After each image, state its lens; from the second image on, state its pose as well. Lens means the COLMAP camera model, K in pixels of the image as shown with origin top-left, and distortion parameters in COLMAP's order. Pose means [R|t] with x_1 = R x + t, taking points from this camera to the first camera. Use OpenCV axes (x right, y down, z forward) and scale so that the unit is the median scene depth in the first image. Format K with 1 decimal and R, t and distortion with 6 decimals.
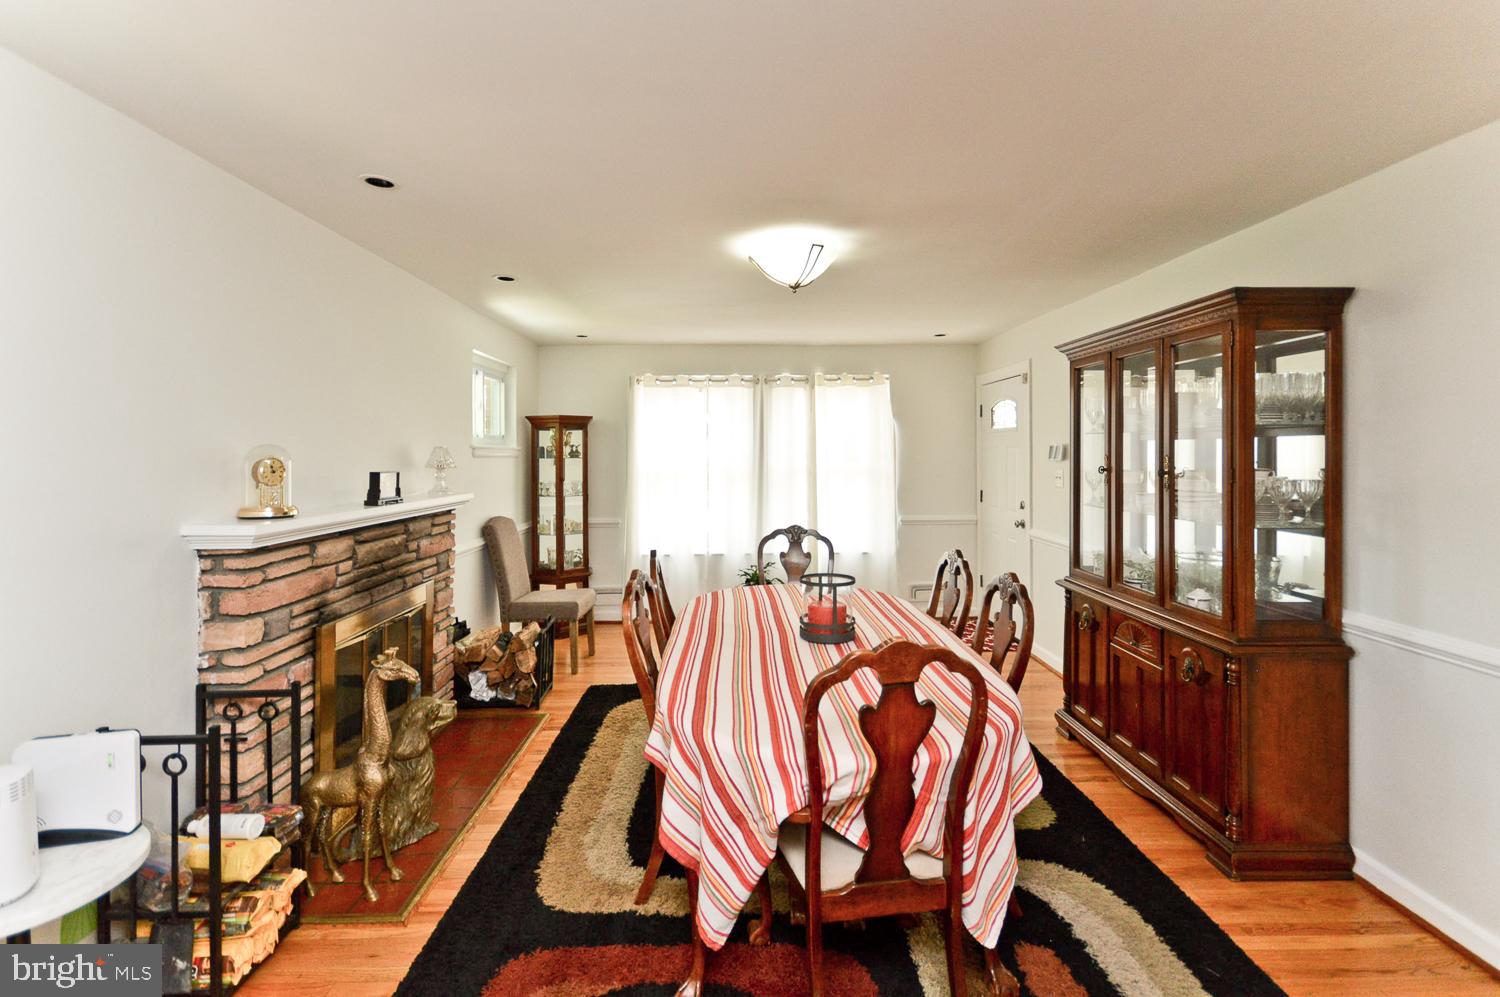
lens RADIAL K [[681.0, 0, 748.2], [0, 681.0, 457.9], [0, 0, 1]] dist [0.020396, -0.008086]
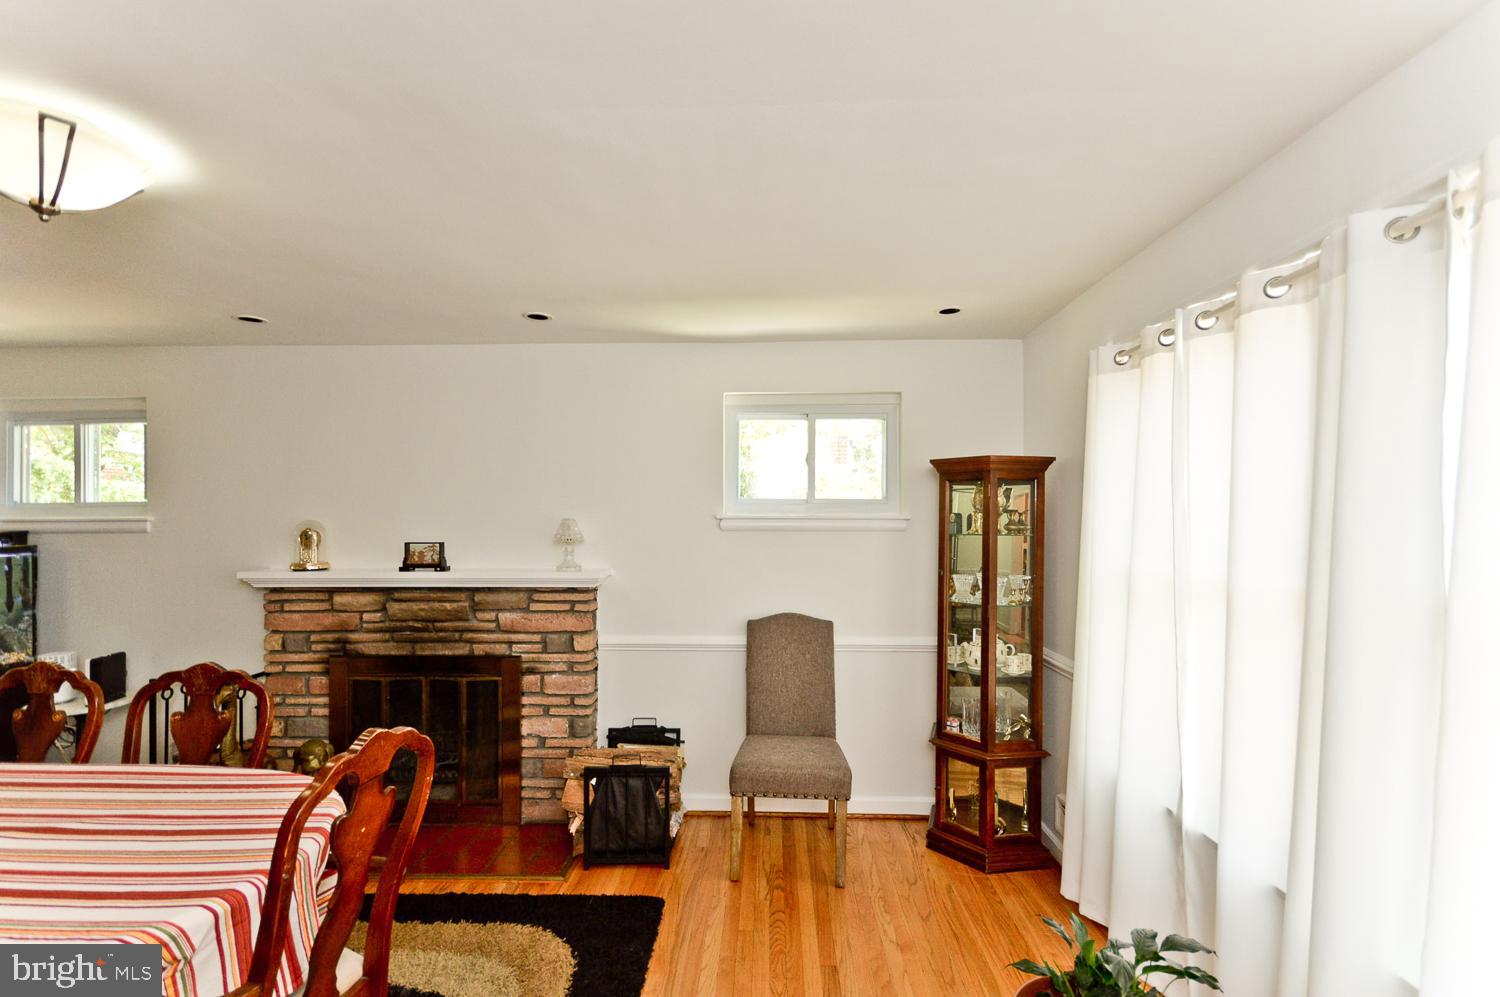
lens RADIAL K [[681.0, 0, 749.7], [0, 681.0, 510.8], [0, 0, 1]] dist [0.020396, -0.008086]
pose [[-0.039397, 0.000678, -0.999223, 0.625581], [-0.004828, 0.999988, 0.000868, -0.039545], [0.999212, 0.004859, -0.039393, 1.694592]]
